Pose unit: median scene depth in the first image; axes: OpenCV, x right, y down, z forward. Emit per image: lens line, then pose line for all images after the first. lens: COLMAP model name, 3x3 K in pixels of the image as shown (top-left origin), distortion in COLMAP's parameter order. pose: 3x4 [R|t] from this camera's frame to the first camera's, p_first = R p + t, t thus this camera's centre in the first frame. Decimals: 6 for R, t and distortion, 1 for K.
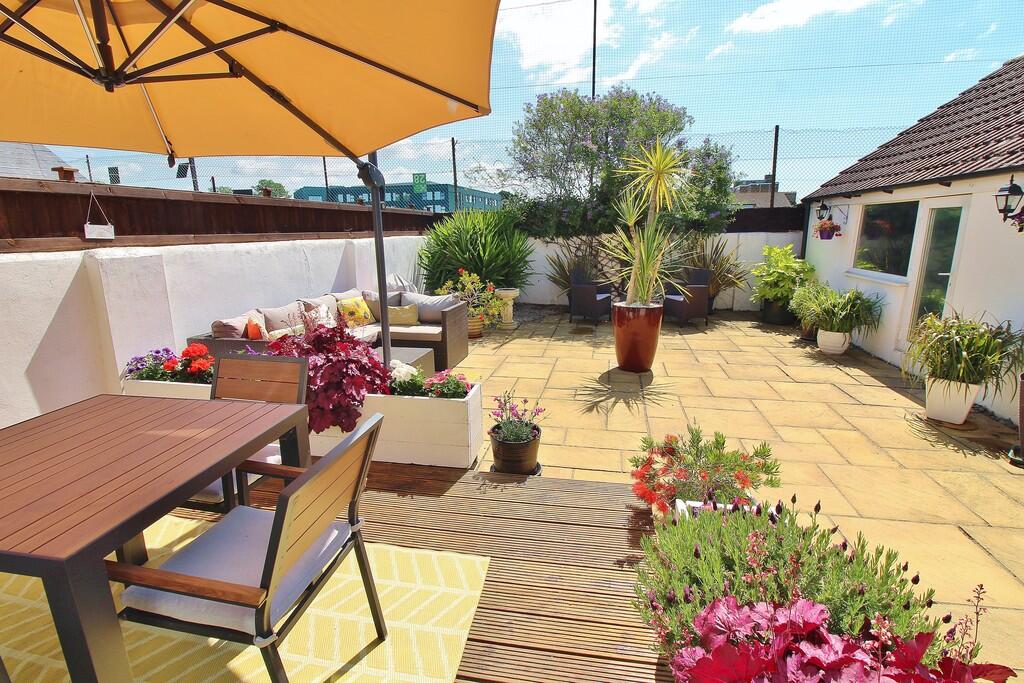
lens RADIAL K [[478.1, 0, 519.4], [0, 478.1, 335.5], [0, 0, 1]] dist [-0.002357, -0.010690]
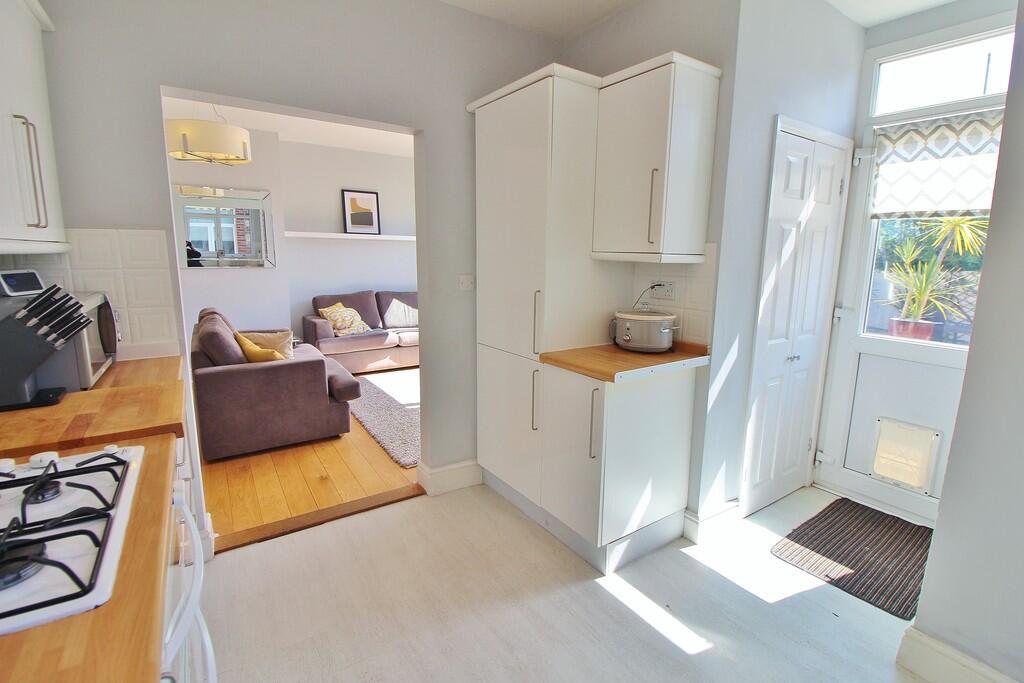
lens RADIAL K [[478.1, 0, 518.6], [0, 478.1, 342.8], [0, 0, 1]] dist [-0.002357, -0.010690]
pose [[0.692910, 0.149059, -0.705448, 0.446355], [-0.176633, 0.983677, 0.034354, 0.153340], [0.699054, 0.100801, 0.707928, -0.756294]]
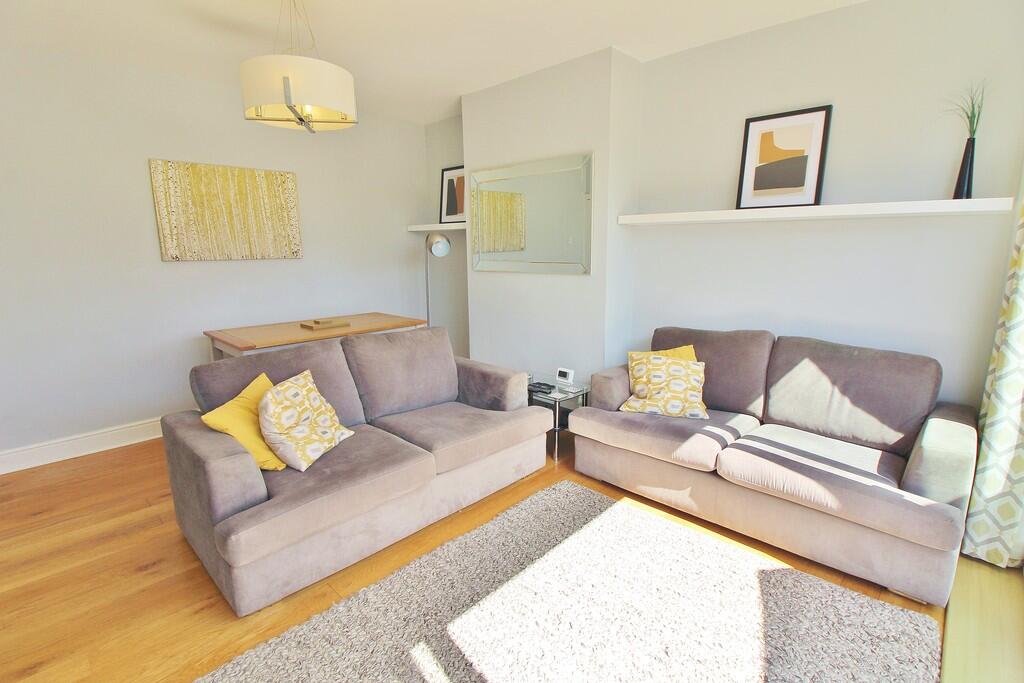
lens RADIAL K [[478.1, 0, 522.0], [0, 478.1, 338.3], [0, 0, 1]] dist [-0.002357, -0.010690]
pose [[-0.548576, 0.171083, -0.818410, -0.065793], [-0.169458, 0.935776, 0.309205, 0.016938], [0.818748, 0.308309, -0.484353, -0.142448]]
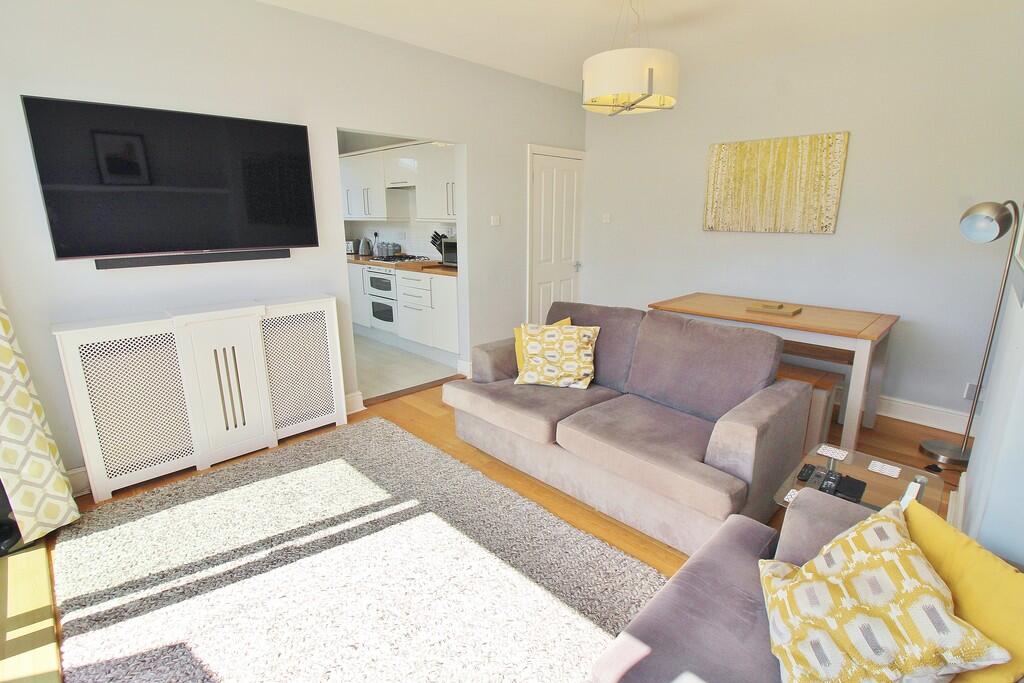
lens RADIAL K [[478.1, 0, 520.4], [0, 478.1, 337.2], [0, 0, 1]] dist [-0.002357, -0.010690]
pose [[-0.824745, -0.131006, 0.550122, -0.579280], [0.128793, 0.903718, 0.408297, -0.001091], [-0.550644, 0.407593, -0.728464, -0.070702]]
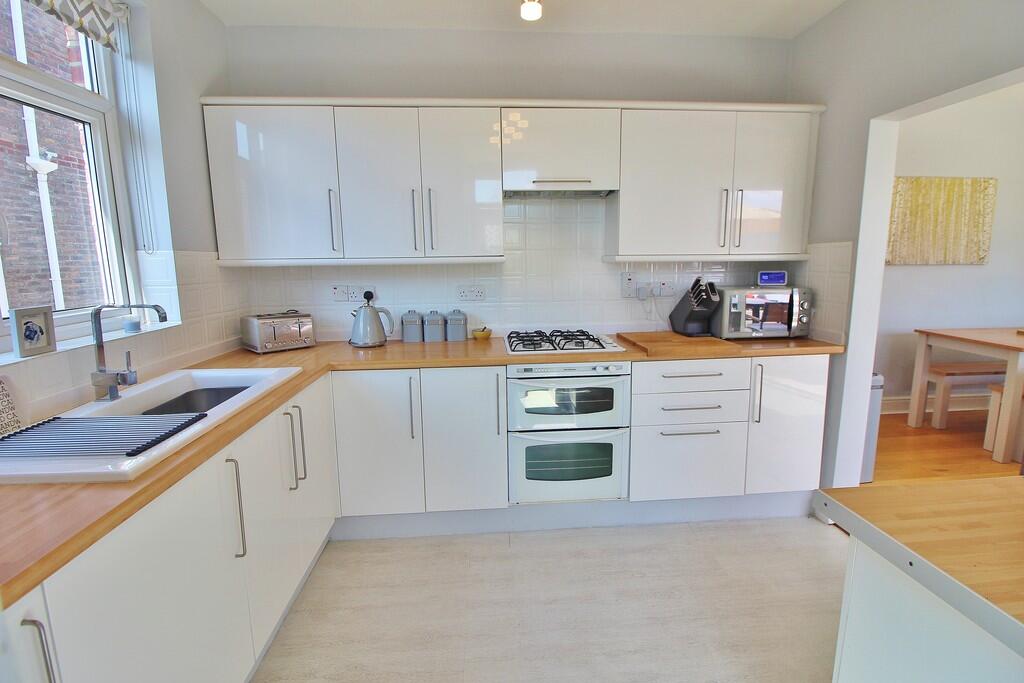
lens RADIAL K [[478.1, 0, 522.4], [0, 478.1, 337.2], [0, 0, 1]] dist [-0.002357, -0.010690]
pose [[-0.969114, 0.060232, -0.239146, 0.398012], [-0.032305, 0.930356, 0.365232, 0.055225], [0.244490, 0.361676, -0.899675, -0.324262]]
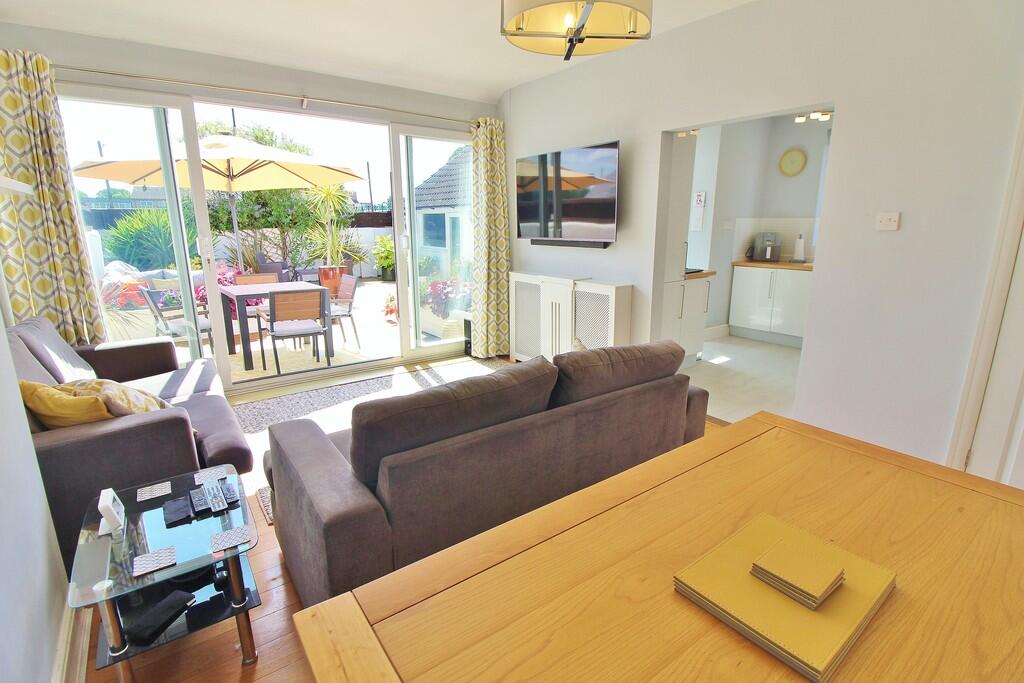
lens RADIAL K [[478.1, 0, 510.9], [0, 478.1, 336.1], [0, 0, 1]] dist [-0.002357, -0.010690]
pose [[0.684203, -0.159122, 0.711721, -0.658735], [0.150958, 0.985672, 0.075249, 0.169338], [-0.713497, 0.055955, 0.698421, -0.787905]]
